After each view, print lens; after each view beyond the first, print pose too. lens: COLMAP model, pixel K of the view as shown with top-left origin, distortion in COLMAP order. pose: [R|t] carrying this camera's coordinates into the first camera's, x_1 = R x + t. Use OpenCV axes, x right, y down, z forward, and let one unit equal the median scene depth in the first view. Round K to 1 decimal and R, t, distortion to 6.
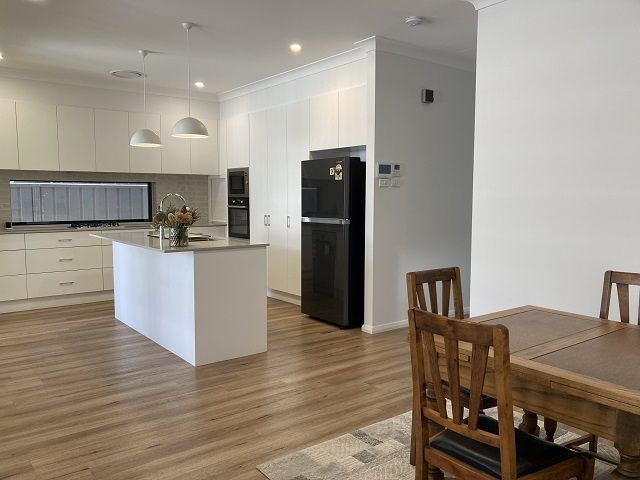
lens RADIAL K [[530.3, 0, 320.1], [0, 530.3, 244.6], [0, 0, 1]] dist [0.033891, -0.018866]
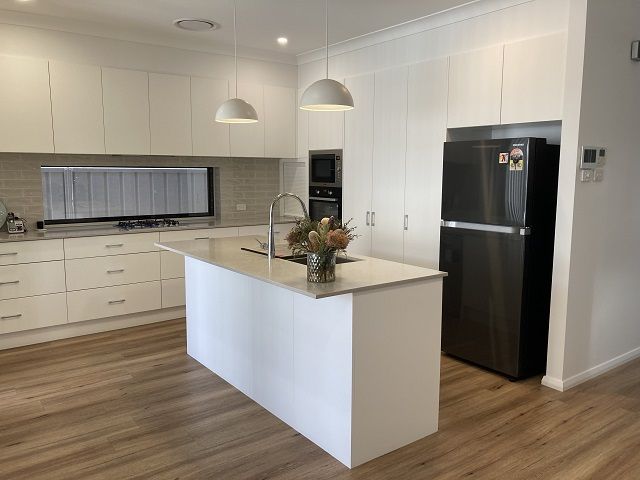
lens RADIAL K [[530.3, 0, 319.0], [0, 530.3, 235.2], [0, 0, 1]] dist [0.033891, -0.018866]
pose [[0.999901, 0.003731, -0.013535, -0.185944], [-0.003320, 0.999535, 0.030303, -0.050454], [0.013642, -0.030255, 0.999449, 0.257127]]
